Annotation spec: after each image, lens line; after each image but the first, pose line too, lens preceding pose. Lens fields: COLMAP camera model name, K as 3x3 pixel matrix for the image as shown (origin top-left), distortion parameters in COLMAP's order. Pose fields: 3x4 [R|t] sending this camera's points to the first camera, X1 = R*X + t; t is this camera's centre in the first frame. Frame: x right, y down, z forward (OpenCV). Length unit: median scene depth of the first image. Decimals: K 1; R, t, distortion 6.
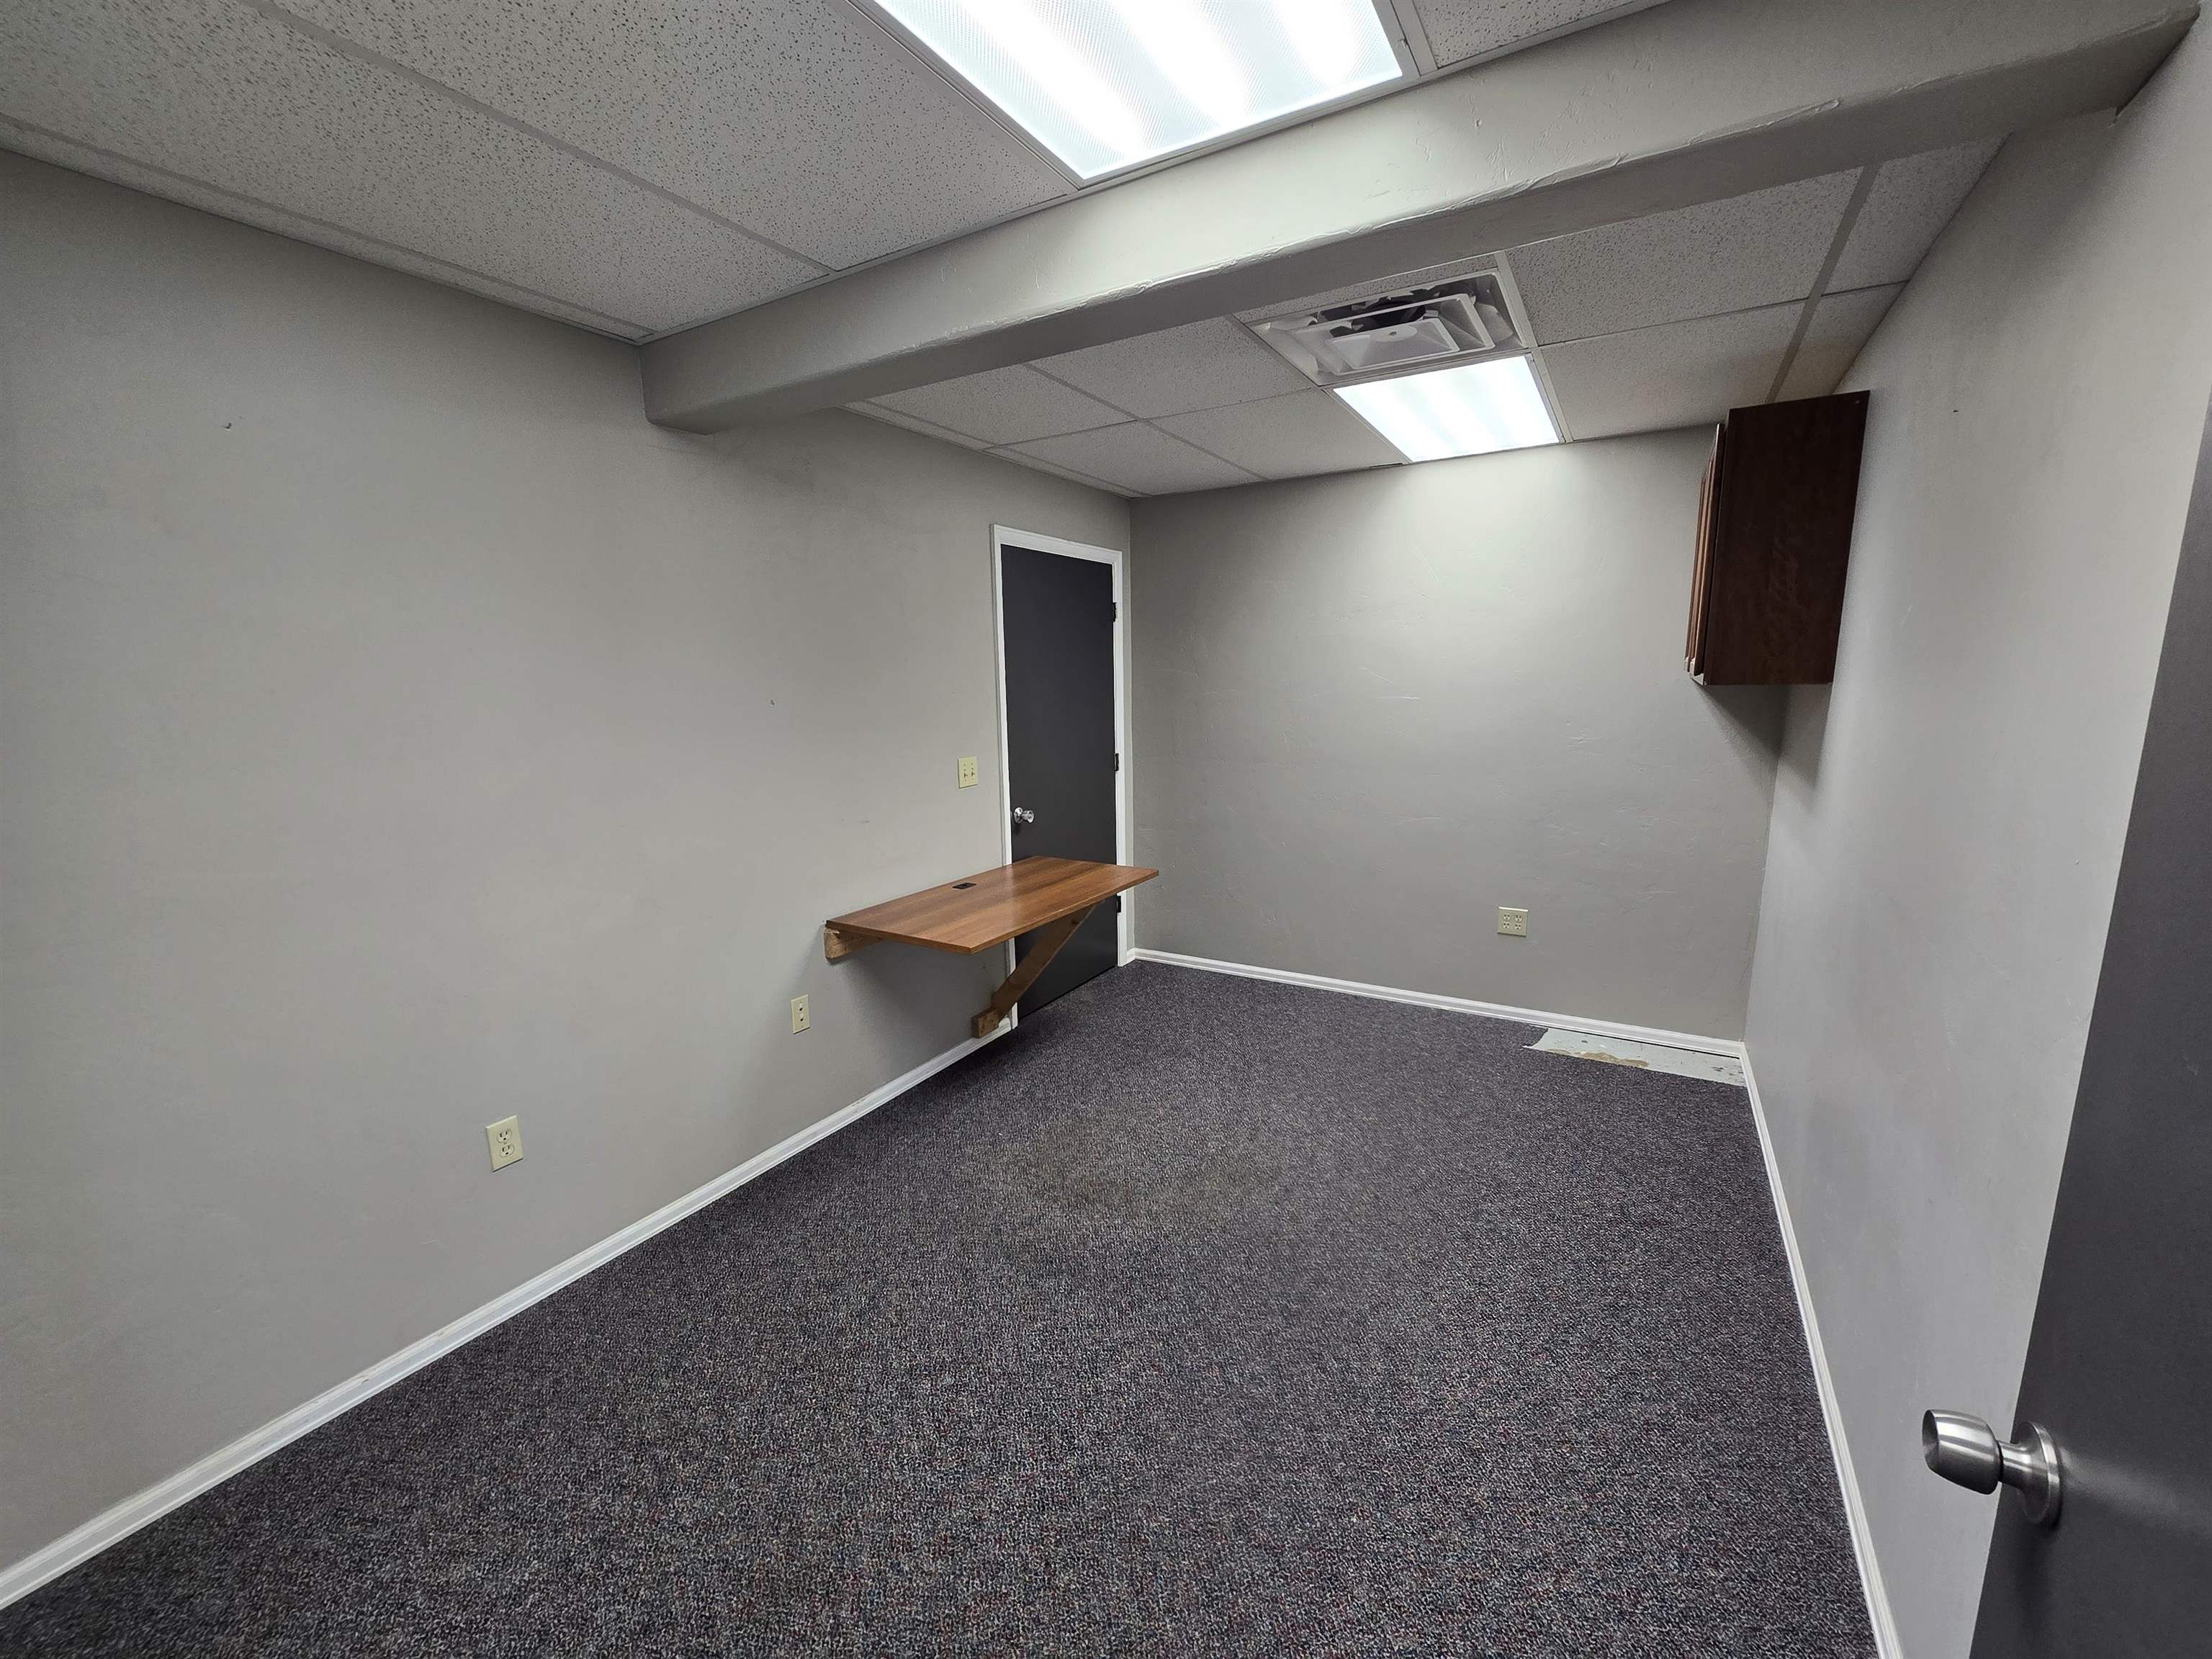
lens RADIAL K [[903.5, 0, 1120.5], [0, 903.5, 820.1], [0, 0, 1]] dist [-0.003613, 0.000316]
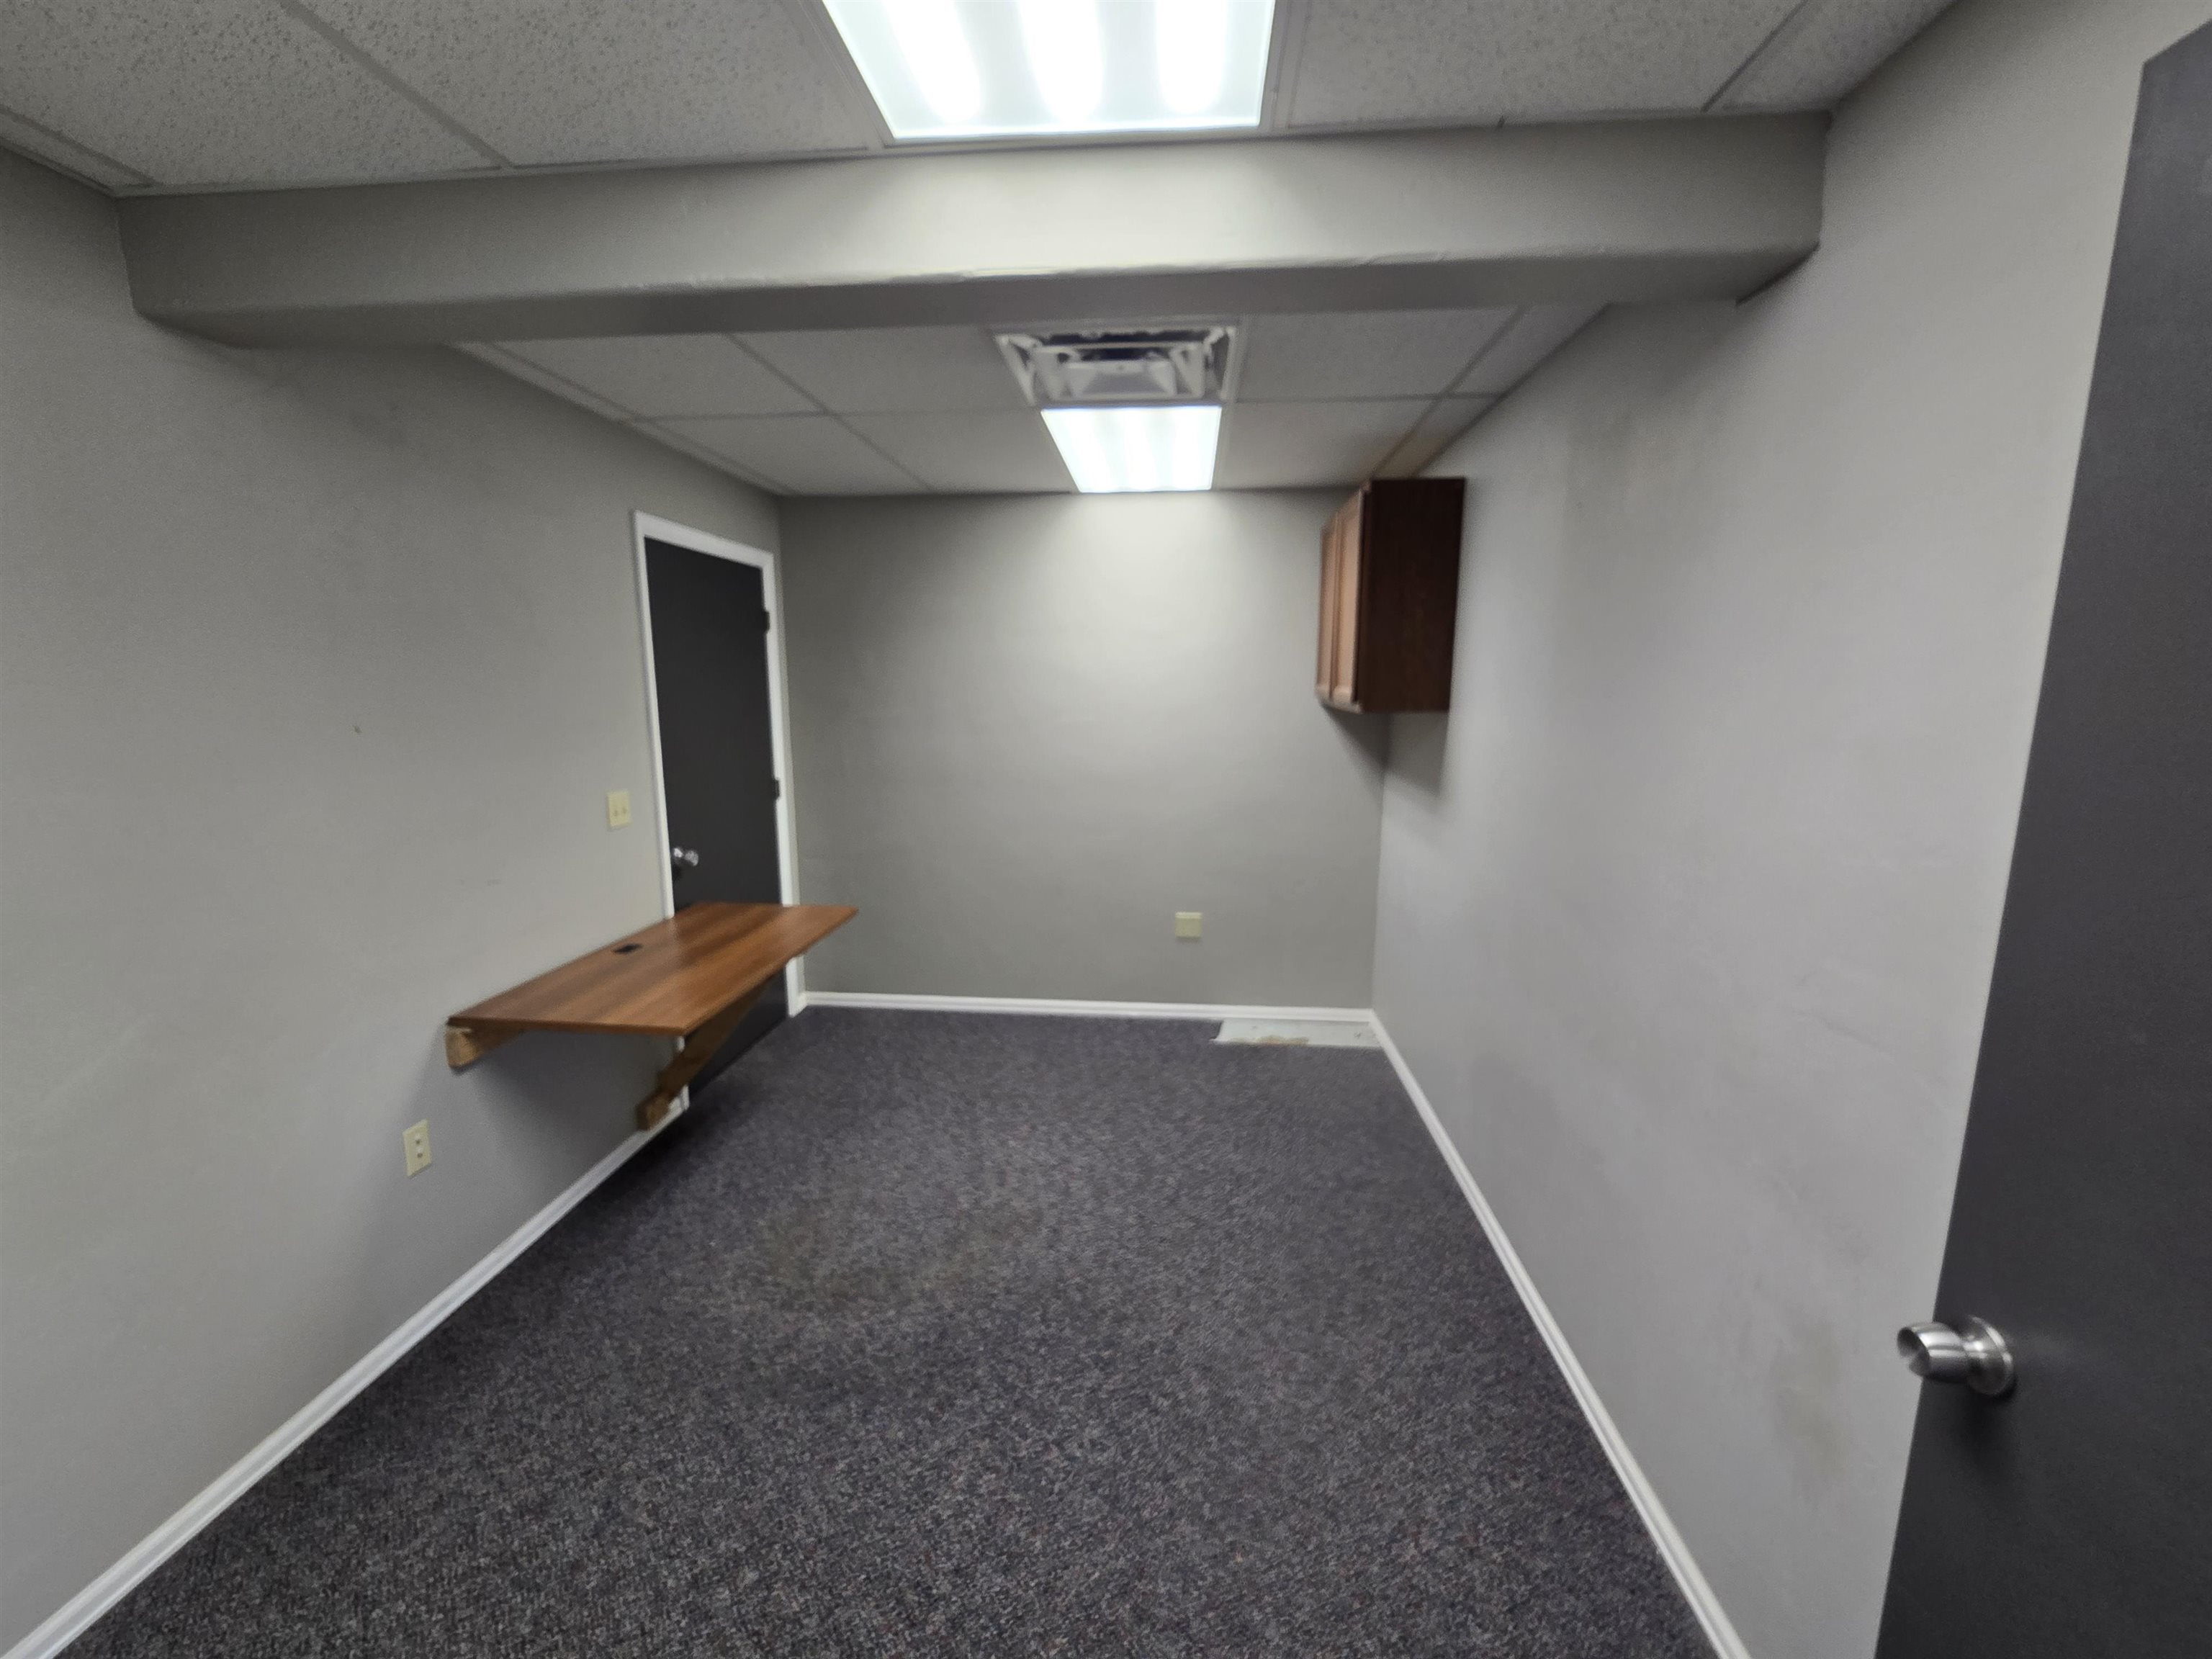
lens RADIAL K [[903.5, 0, 1098.8], [0, 903.5, 817.8], [0, 0, 1]] dist [-0.003613, 0.000316]
pose [[0.902693, -0.045282, 0.427896, -0.181241], [0.051624, 0.998661, -0.003222, -0.029400], [-0.427177, 0.024998, 0.903822, 0.100557]]
